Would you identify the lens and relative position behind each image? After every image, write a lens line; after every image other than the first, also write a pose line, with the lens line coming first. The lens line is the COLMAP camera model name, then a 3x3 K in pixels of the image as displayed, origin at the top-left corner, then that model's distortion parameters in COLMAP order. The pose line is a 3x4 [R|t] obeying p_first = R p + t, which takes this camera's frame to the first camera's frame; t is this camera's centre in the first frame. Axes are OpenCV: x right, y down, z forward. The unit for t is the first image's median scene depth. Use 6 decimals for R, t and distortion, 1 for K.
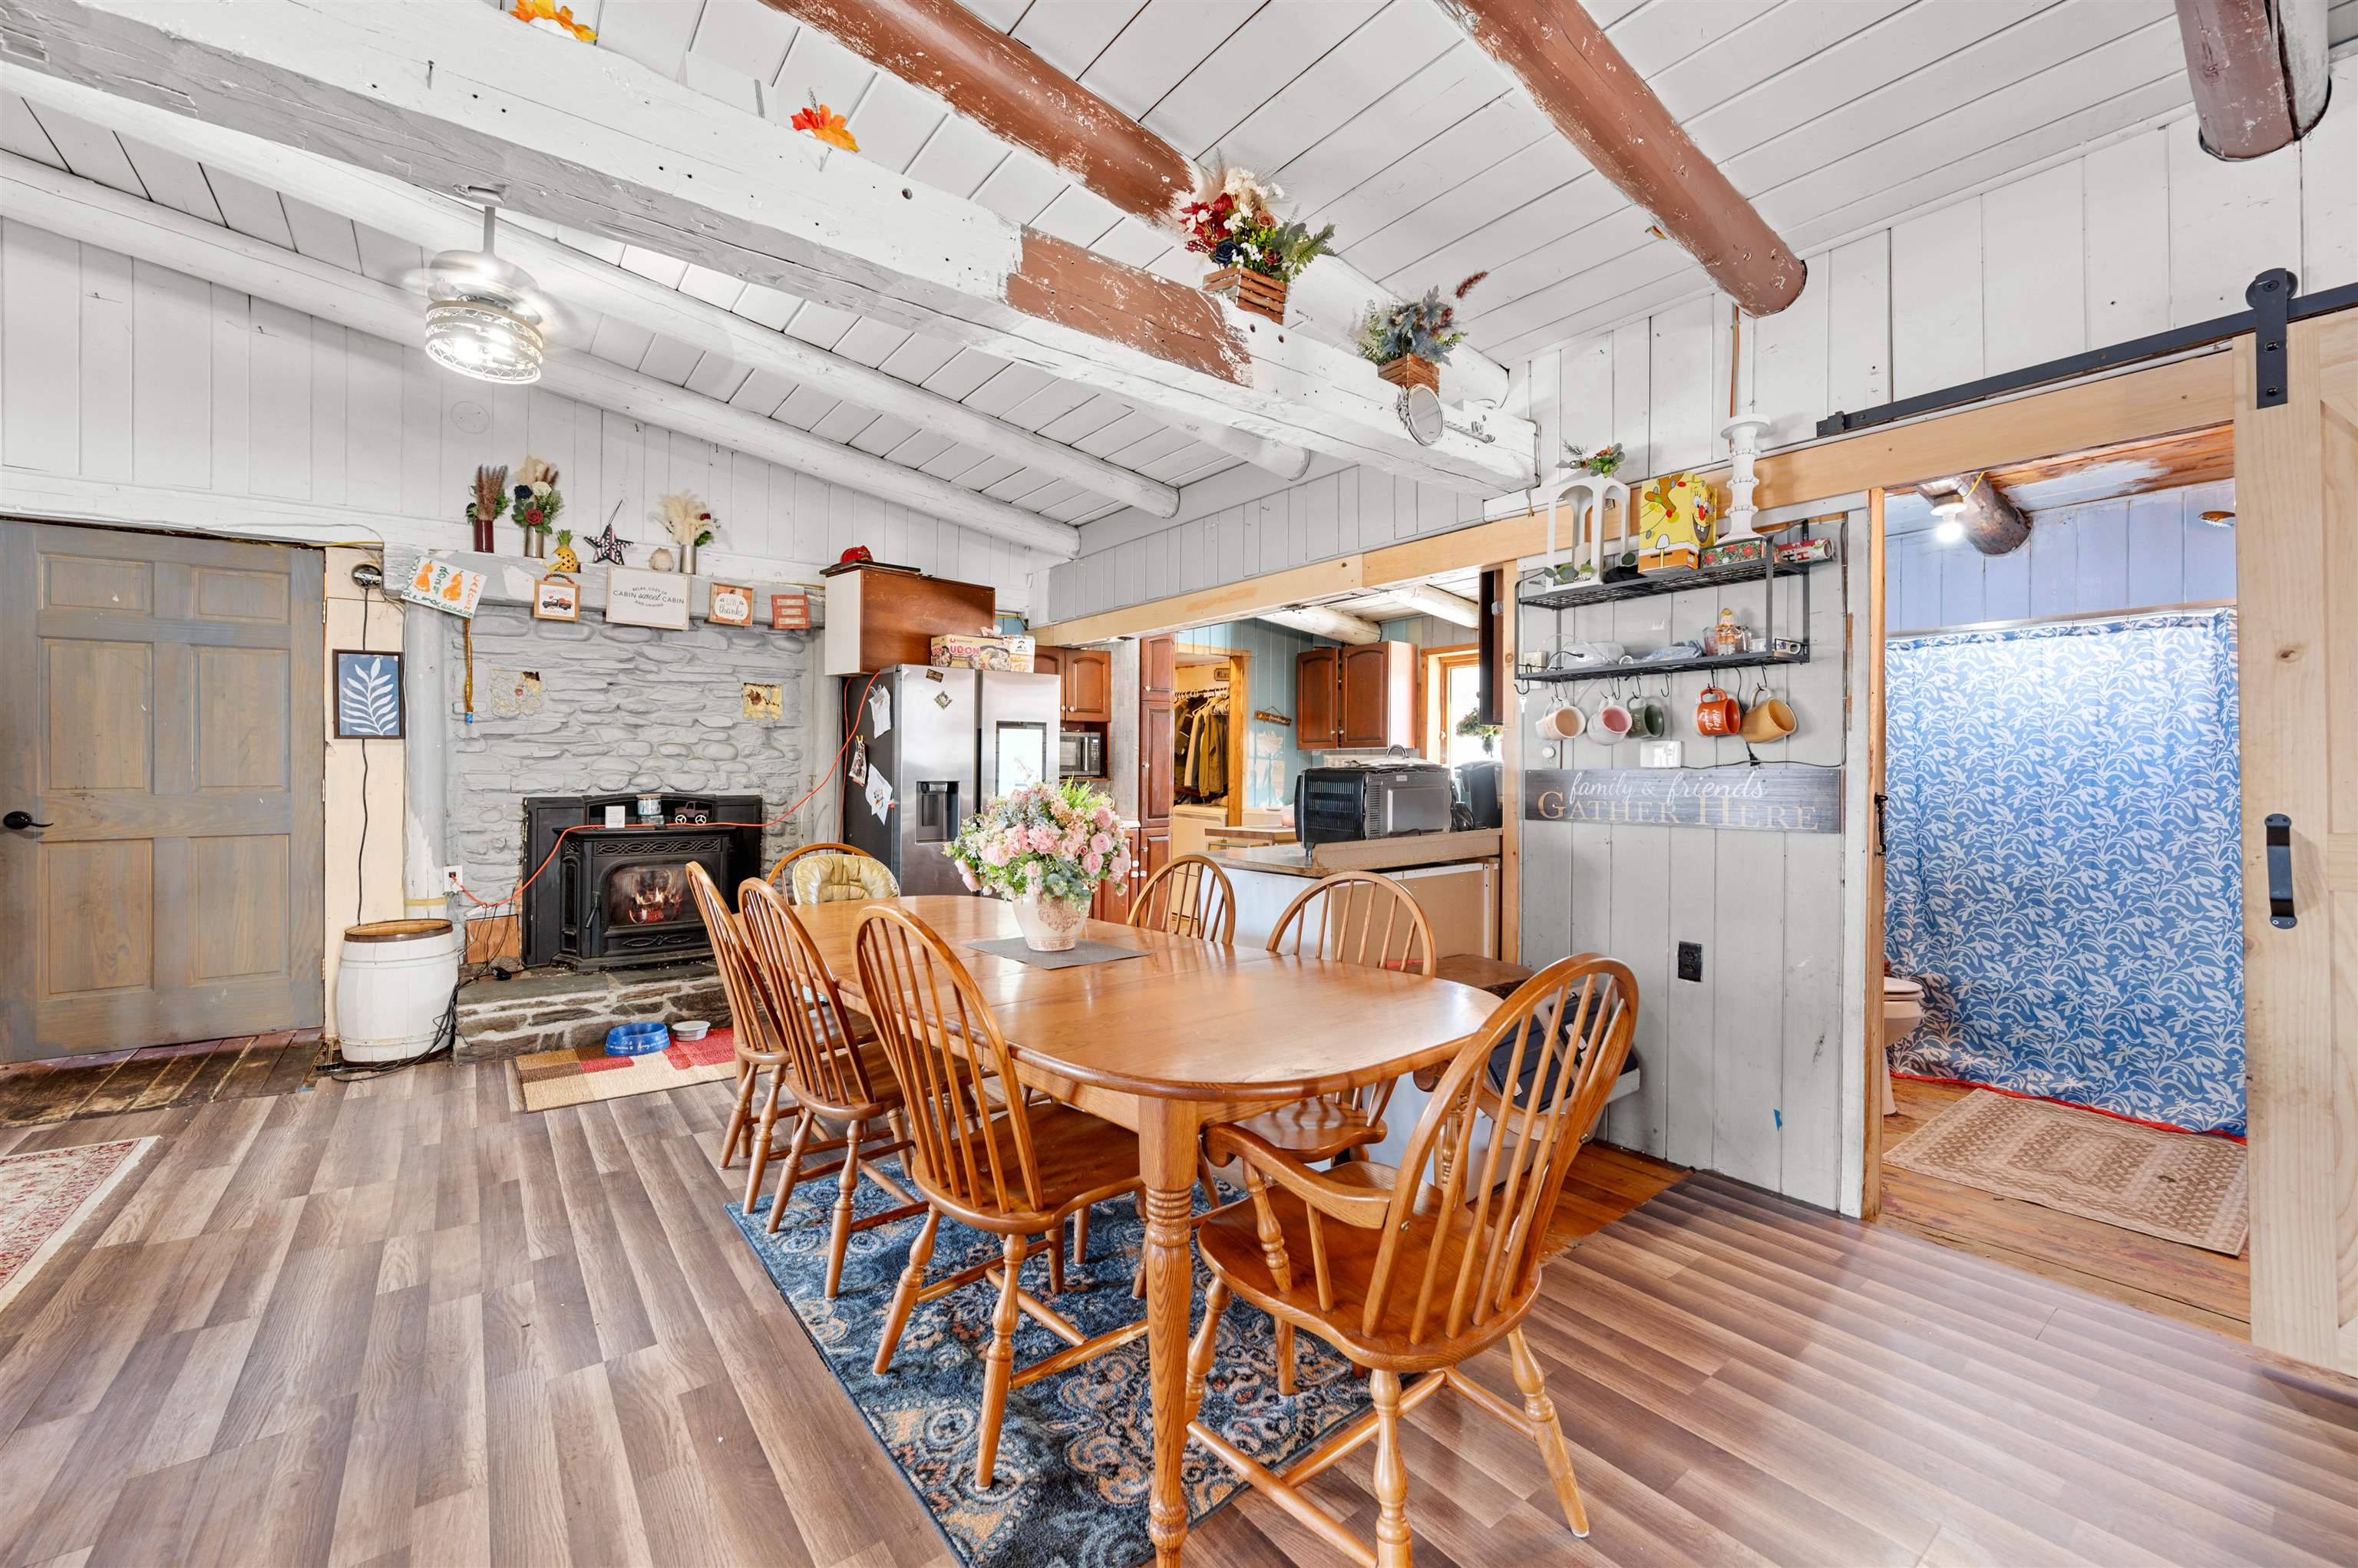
lens RADIAL K [[938.7, 0, 1186.7], [0, 938.7, 776.3], [0, 0, 1]] dist [-0.003106, -0.000083]
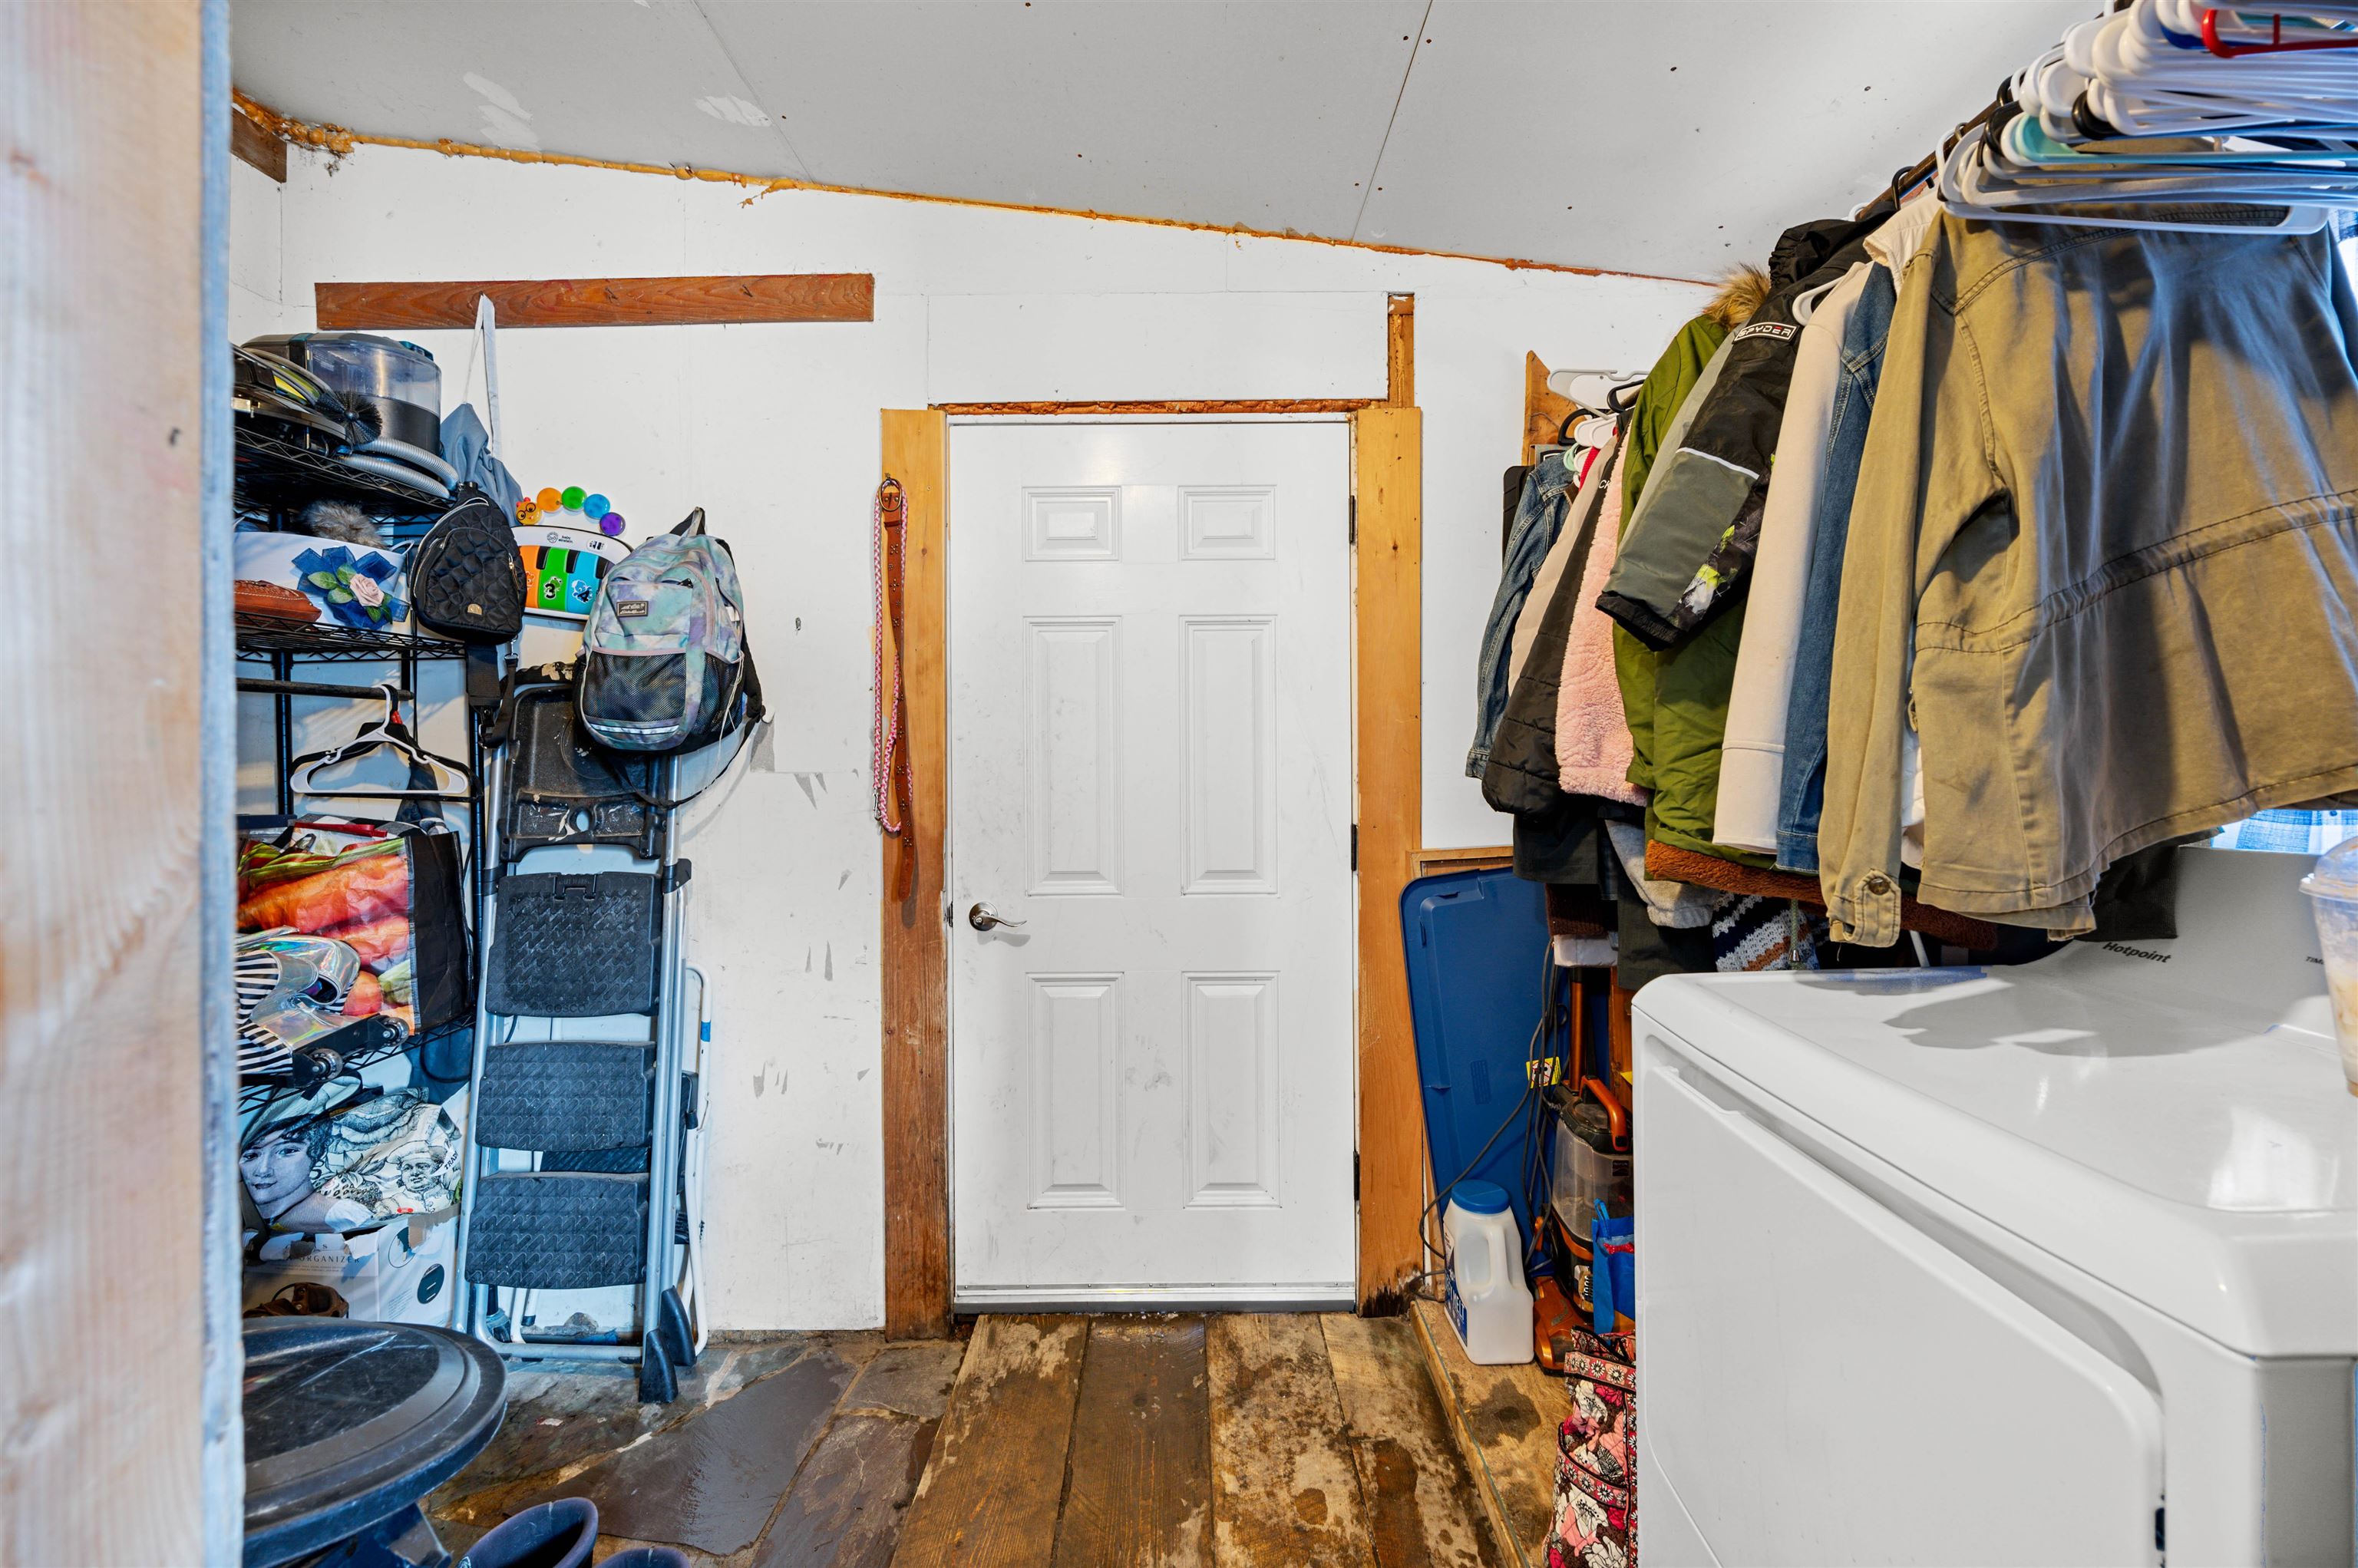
lens RADIAL K [[959.3, 0, 1180.5], [0, 959.3, 789.4], [0, 0, 1]] dist [0.000784, 0.000034]
pose [[0.767192, 0.001228, -0.641416, 0.071033], [-0.005450, 0.999975, -0.004604, 0.012428], [0.641394, 0.007028, 0.767180, 2.145554]]
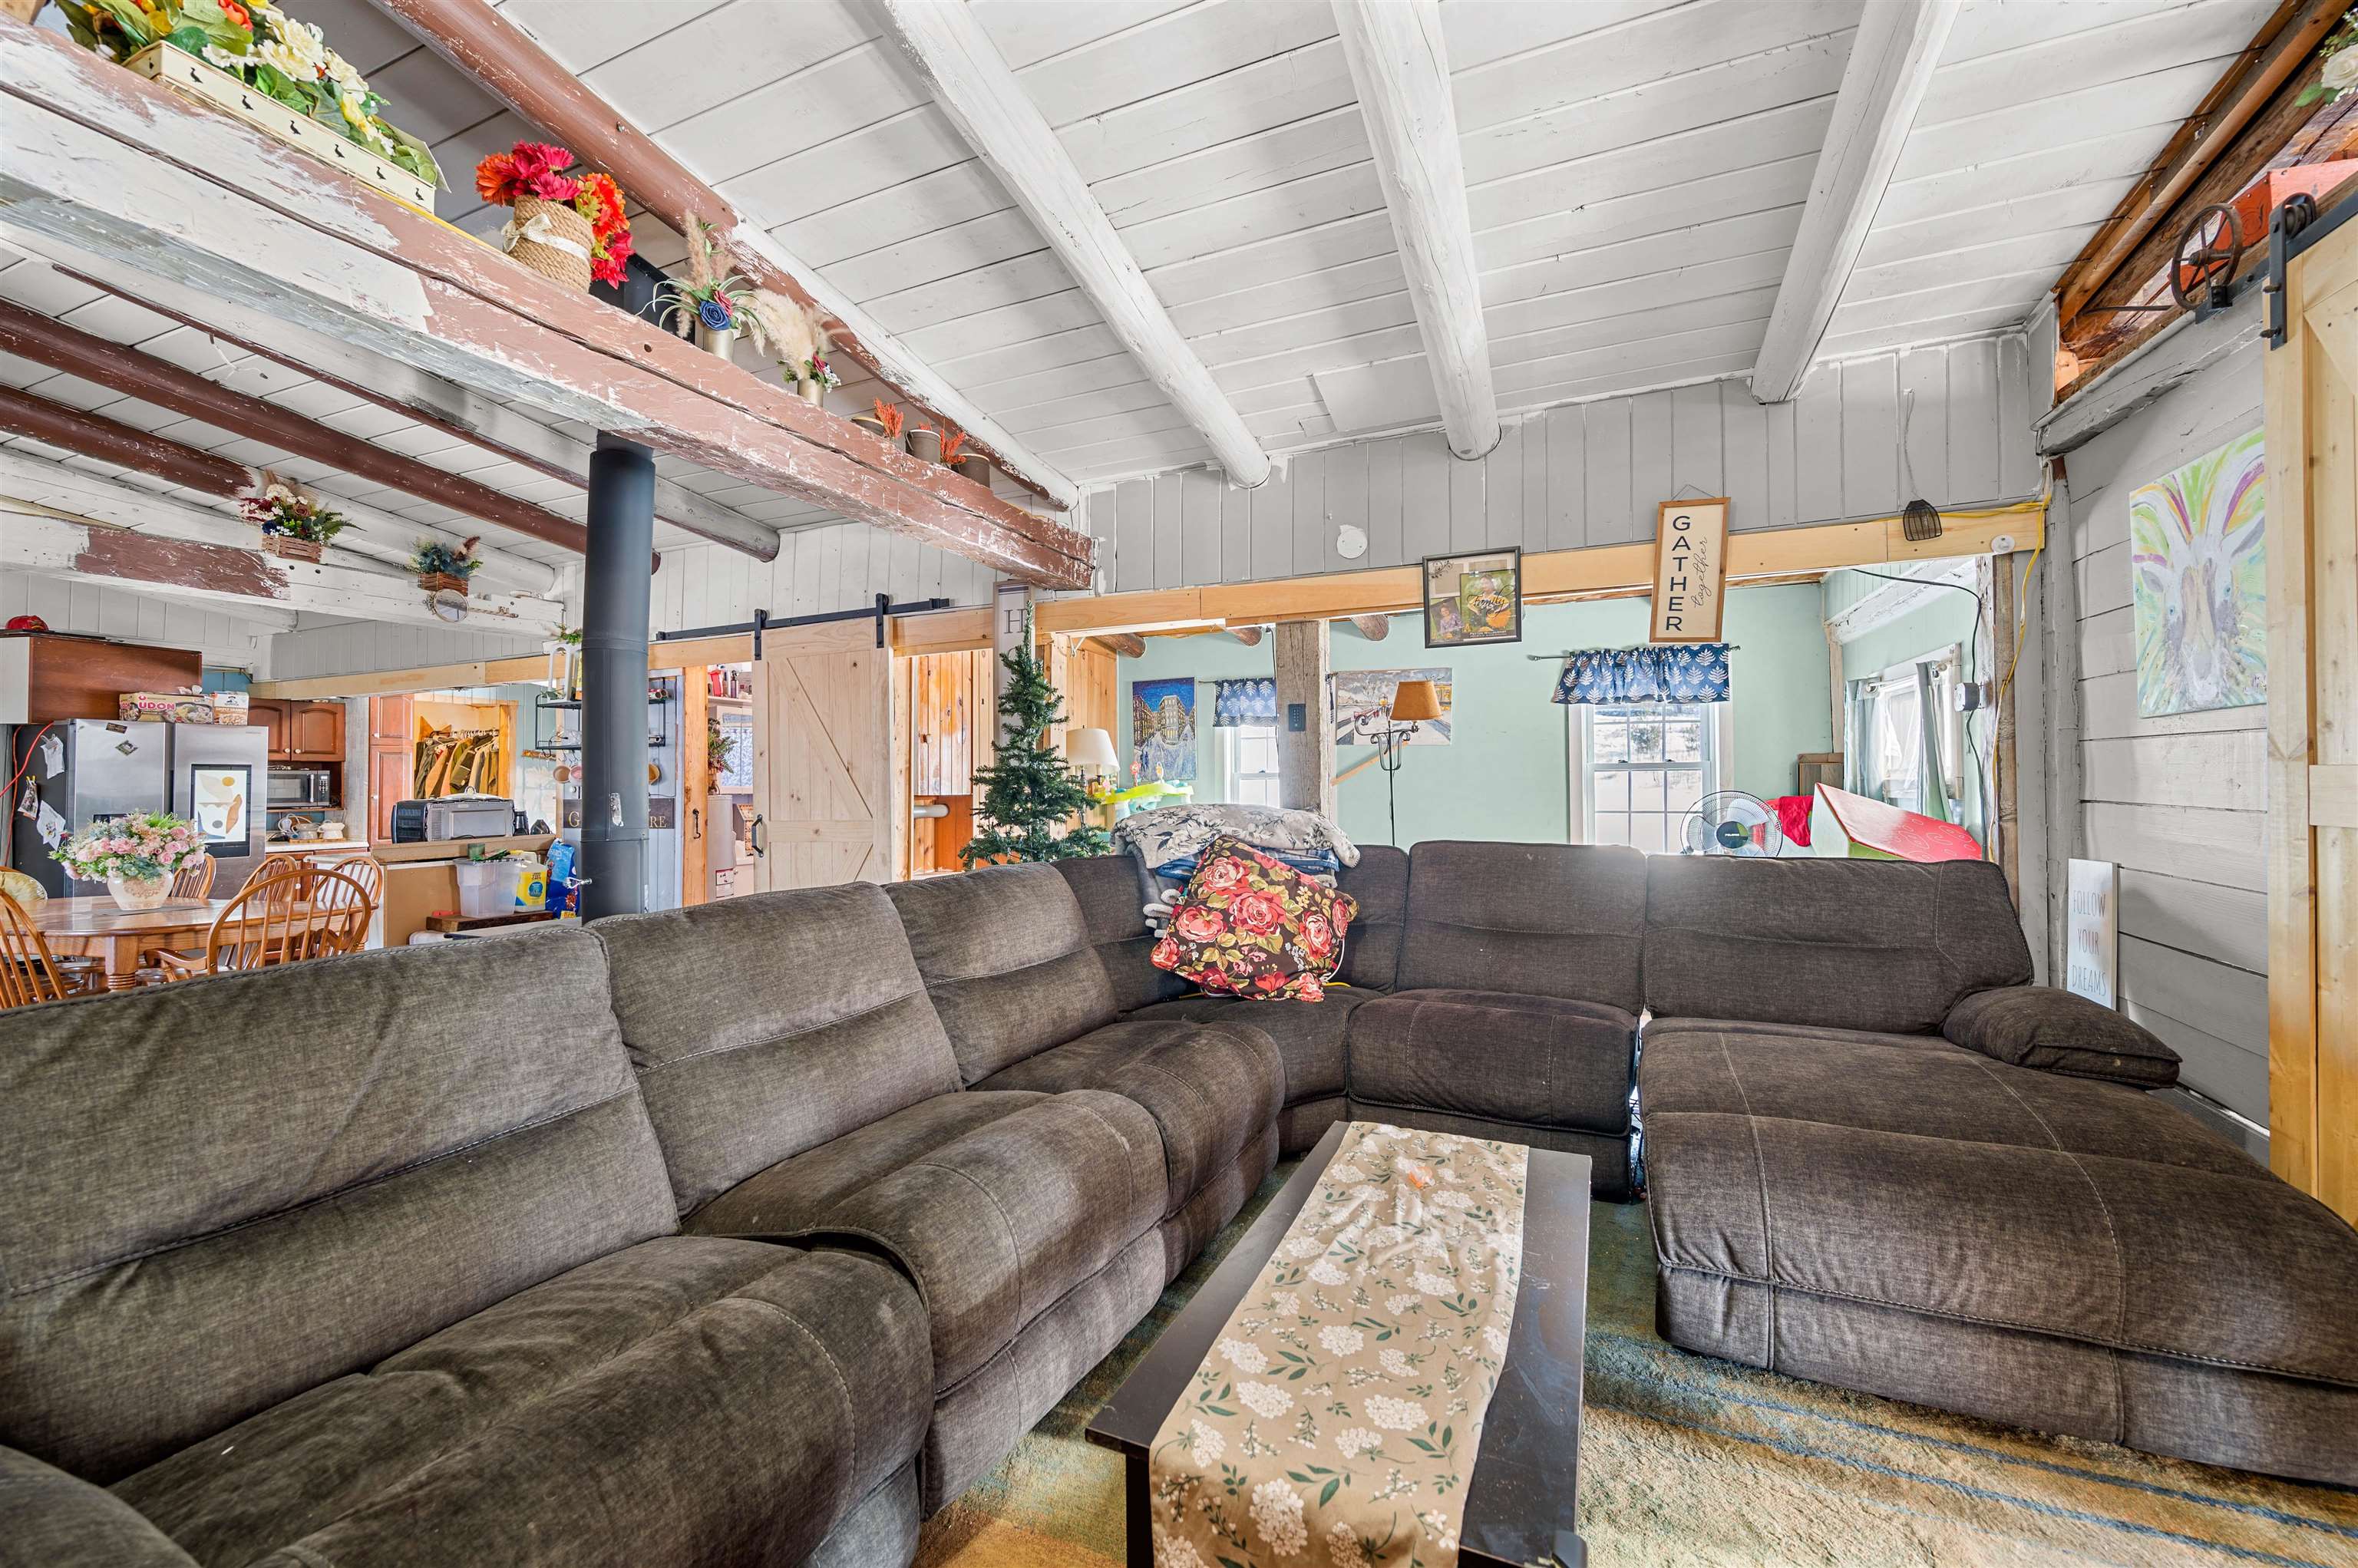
lens RADIAL K [[938.7, 0, 1201.1], [0, 938.7, 774.7], [0, 0, 1]] dist [-0.003106, -0.000083]
pose [[0.874208, -0.005749, 0.485518, 0.600031], [0.016046, 0.999726, -0.017054, -0.003735], [-0.485286, 0.022699, 0.874060, -1.203366]]
